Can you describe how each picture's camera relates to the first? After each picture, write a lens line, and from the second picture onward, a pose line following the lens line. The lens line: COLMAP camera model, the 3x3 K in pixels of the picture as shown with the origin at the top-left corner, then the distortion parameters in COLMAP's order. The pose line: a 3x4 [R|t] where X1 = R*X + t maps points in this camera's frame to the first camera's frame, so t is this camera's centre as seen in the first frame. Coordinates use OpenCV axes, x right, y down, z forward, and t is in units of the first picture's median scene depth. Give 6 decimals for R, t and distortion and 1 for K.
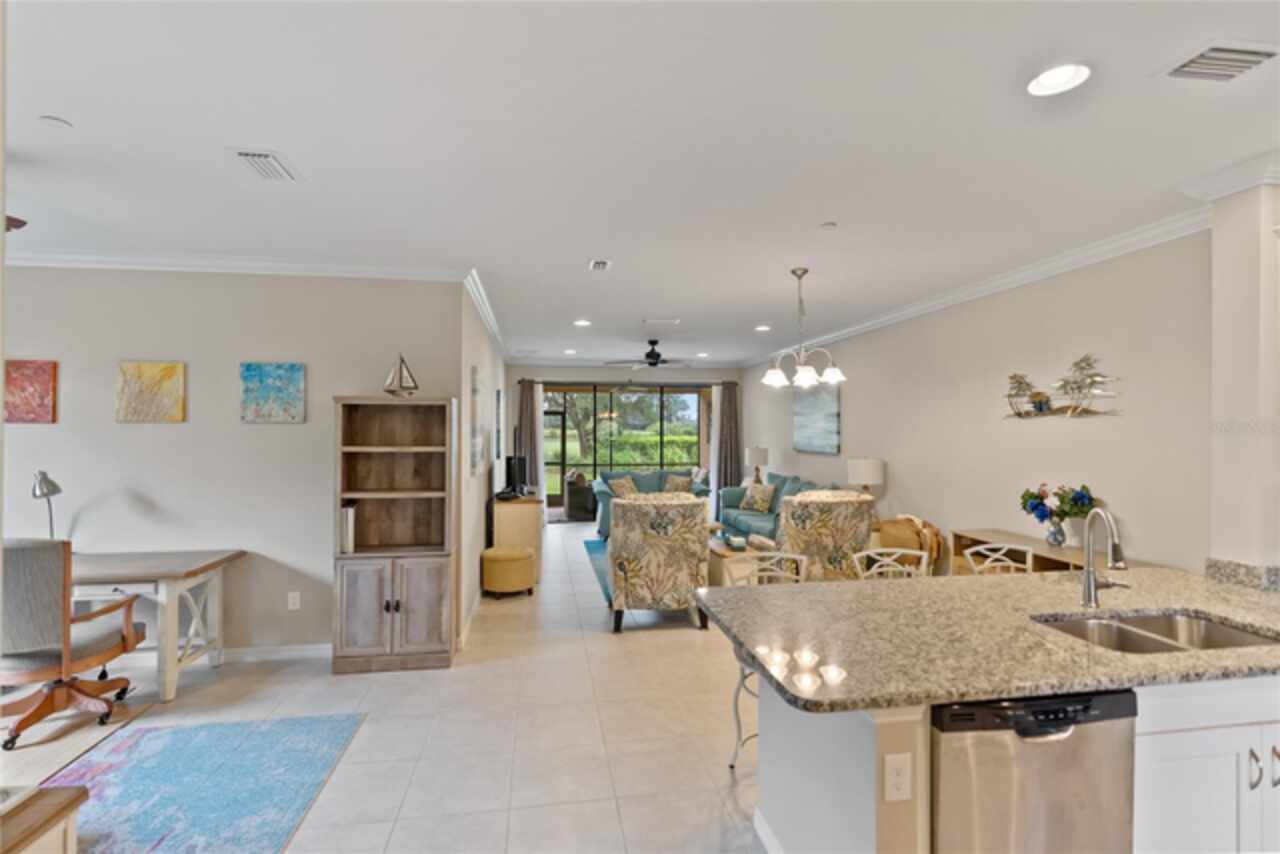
lens RADIAL K [[580.3, 0, 630.3], [0, 580.3, 424.7], [0, 0, 1]] dist [-0.006684, 0.004906]
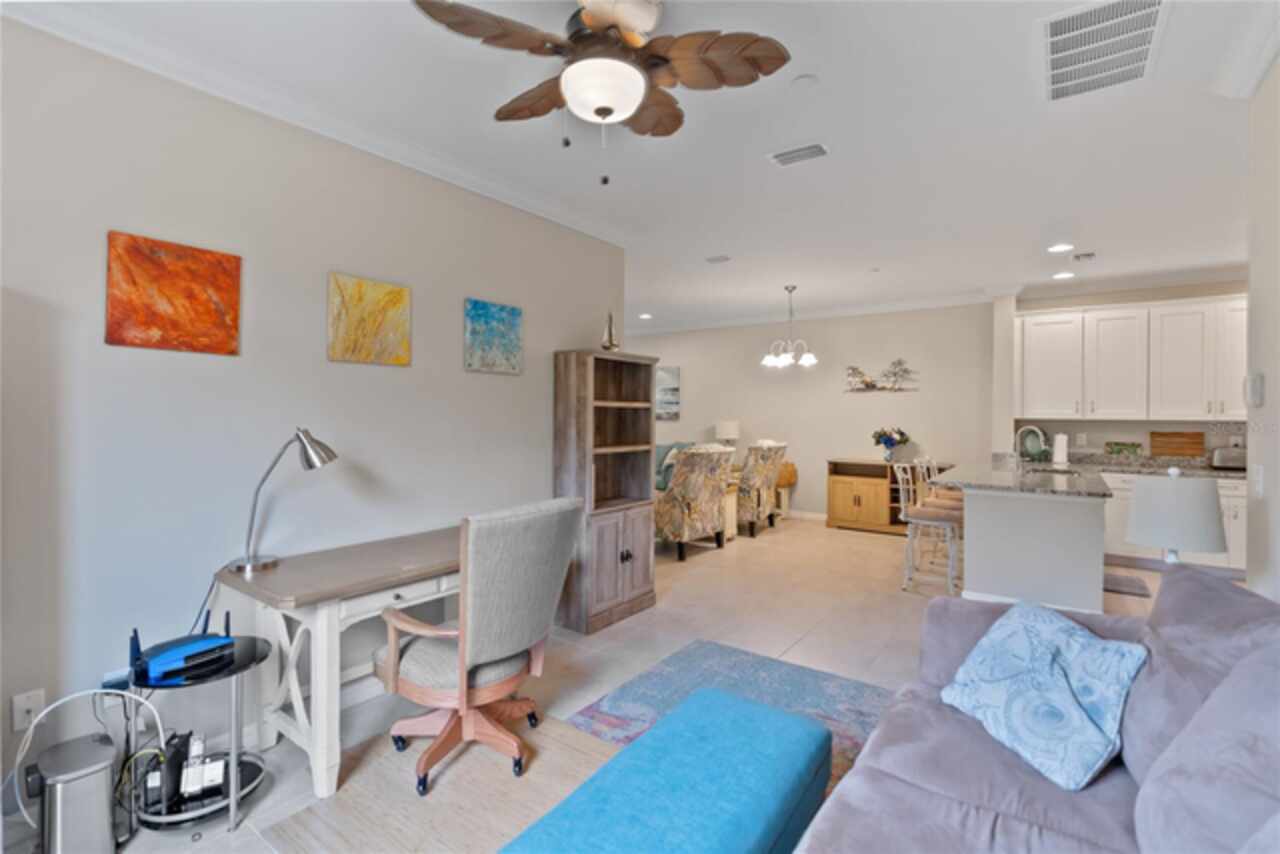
lens RADIAL K [[580.3, 0, 633.3], [0, 580.3, 413.5], [0, 0, 1]] dist [-0.006684, 0.004906]
pose [[0.706916, 0.001986, 0.707295, -1.106816], [-0.011408, 0.999898, 0.008594, 0.048024], [-0.707205, -0.014144, 0.706867, 0.254641]]
